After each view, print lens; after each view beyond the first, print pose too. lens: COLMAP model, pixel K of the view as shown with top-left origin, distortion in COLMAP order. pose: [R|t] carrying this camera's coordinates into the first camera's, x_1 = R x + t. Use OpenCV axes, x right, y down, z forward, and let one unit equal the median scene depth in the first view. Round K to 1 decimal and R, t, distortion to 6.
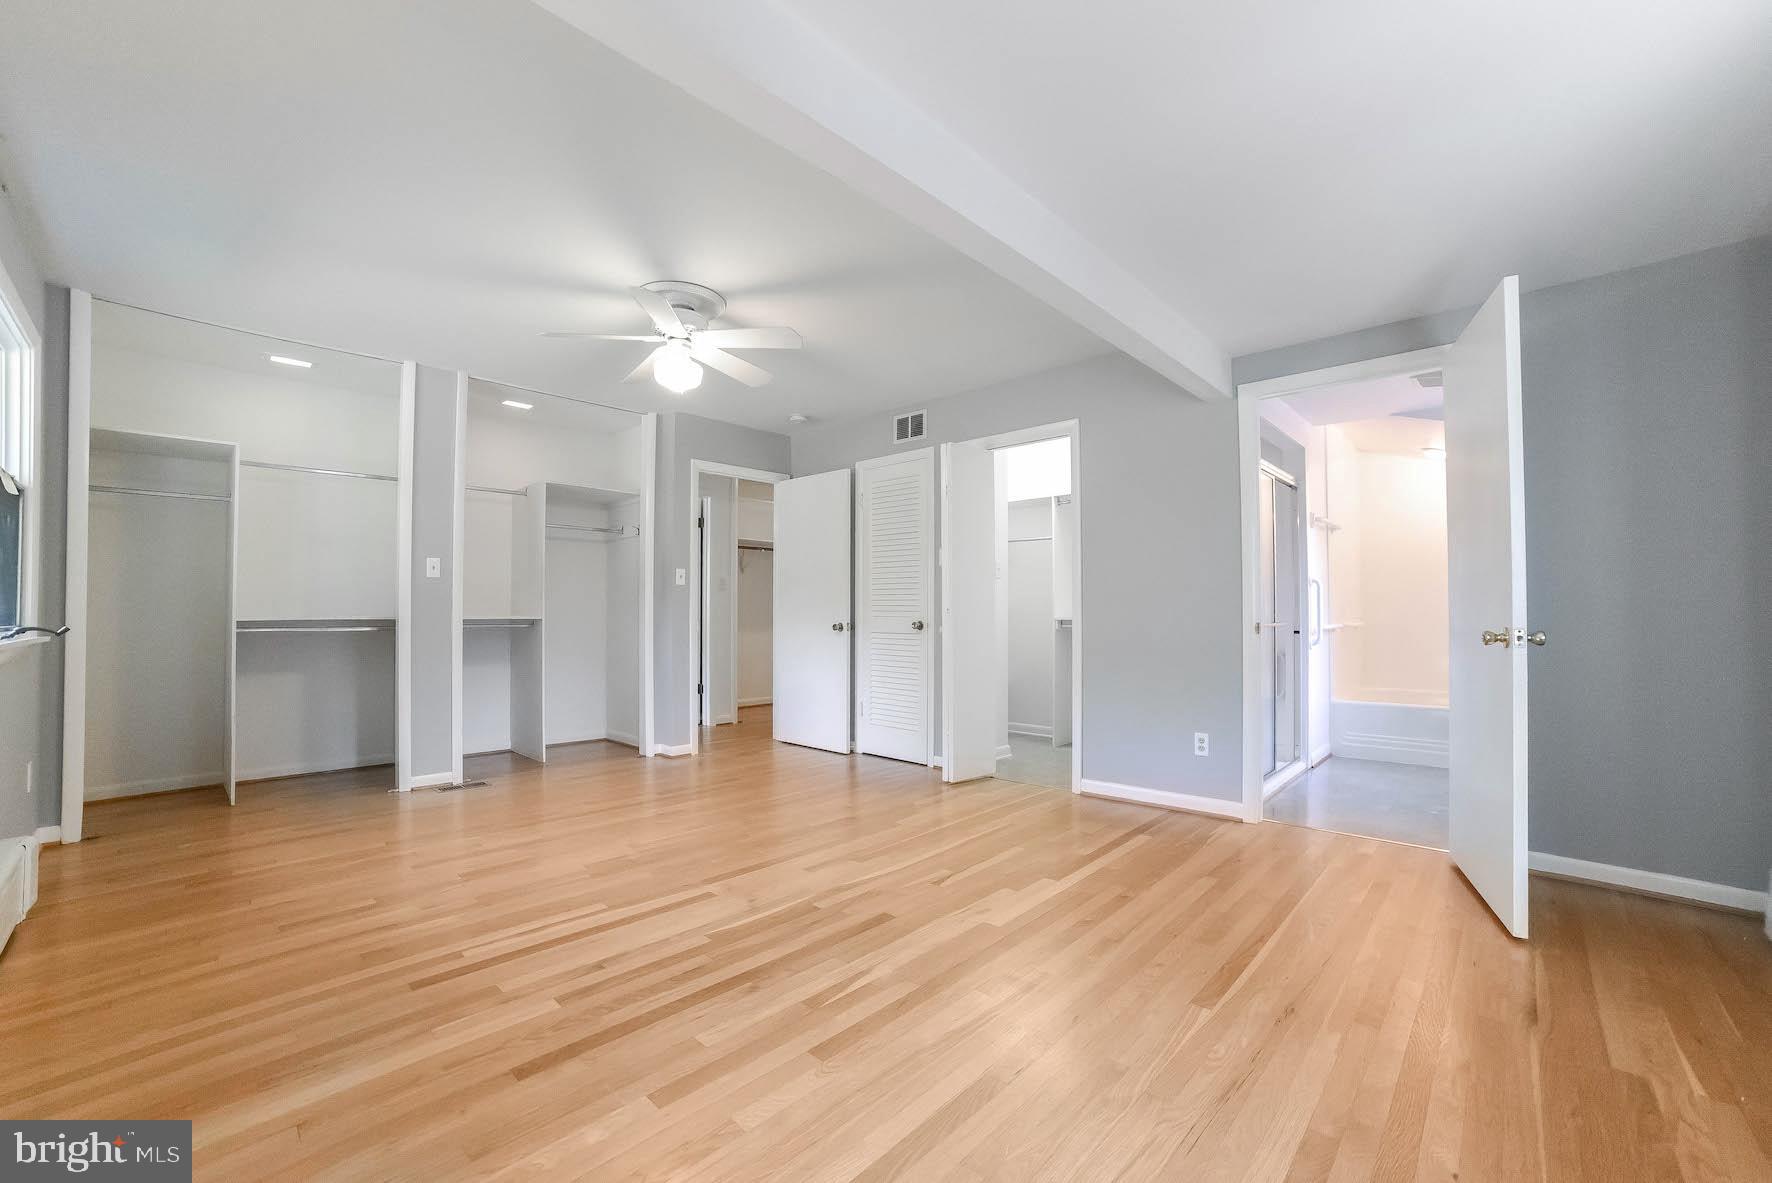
lens RADIAL K [[707.7, 0, 885.5], [0, 707.7, 601.7], [0, 0, 1]] dist [-0.099349, 0.037996]
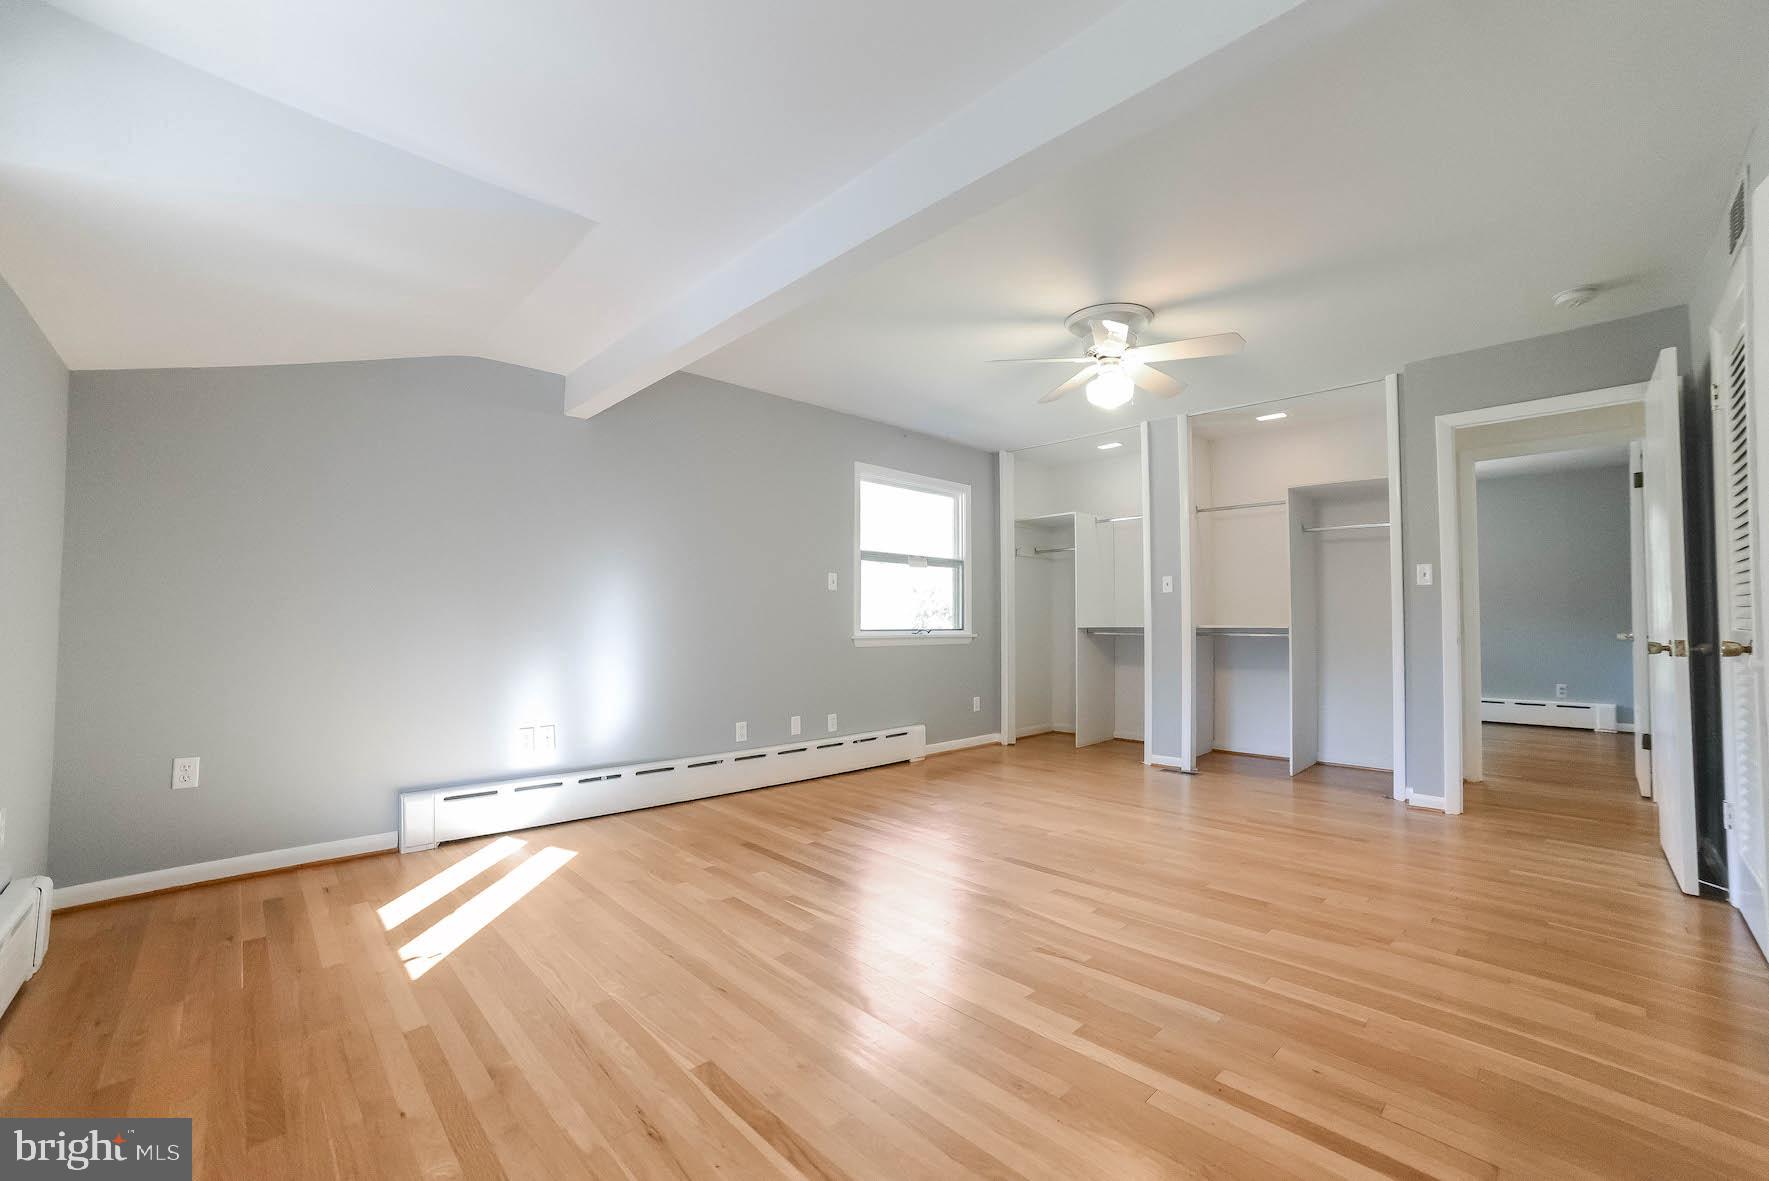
lens RADIAL K [[706.5, 0, 884.0], [0, 706.5, 600.7], [0, 0, 1]] dist [-0.099349, 0.037996]
pose [[-0.037202, -0.030036, -0.998856, 0.724005], [0.014323, 0.999429, -0.030586, 0.010884], [0.999205, -0.015445, -0.036751, 0.682251]]
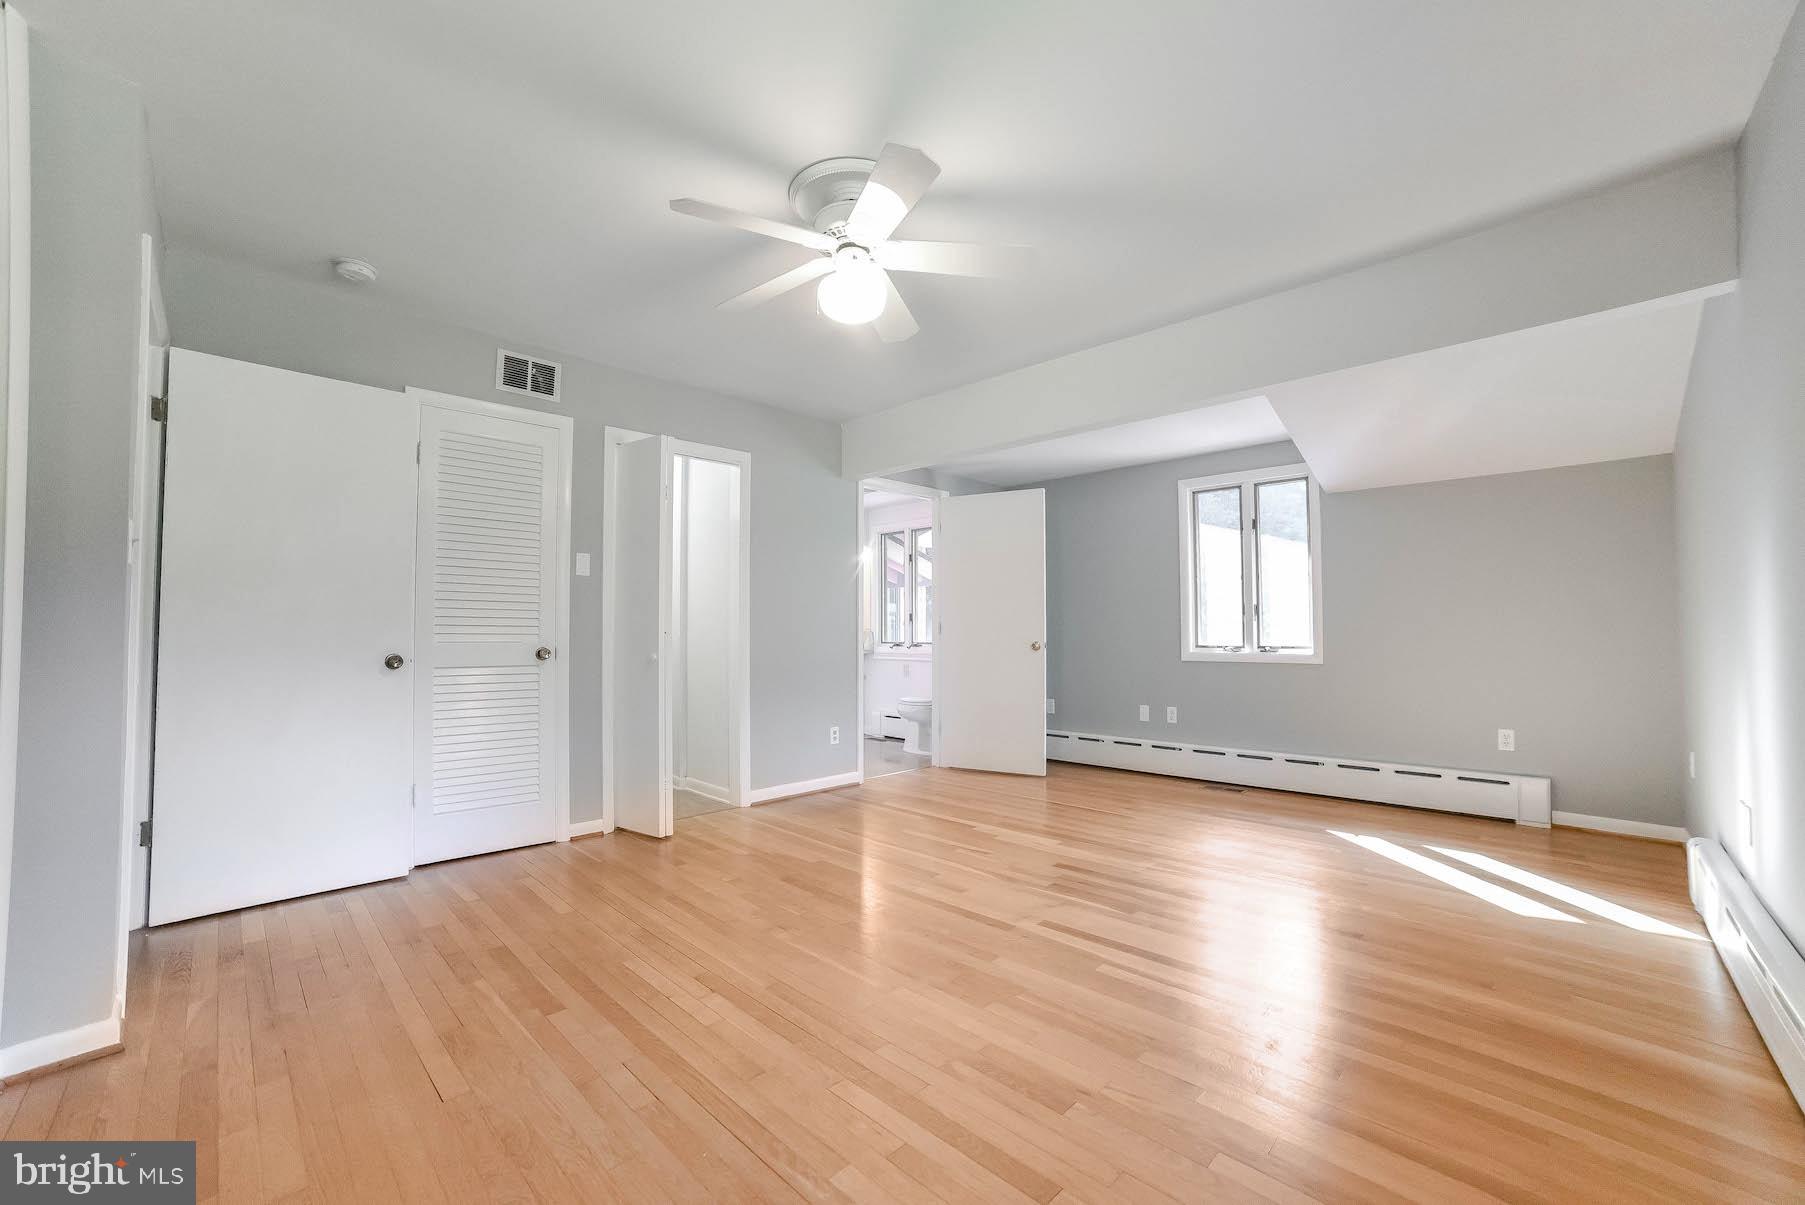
lens RADIAL K [[720.9, 0, 902.0], [0, 720.9, 612.9], [0, 0, 1]] dist [-0.099349, 0.037996]
pose [[0.023284, 0.023701, 0.999448, -0.974944], [-0.011567, 0.999658, -0.023436, 0.004302], [-0.999662, -0.011015, 0.023550, 0.903383]]
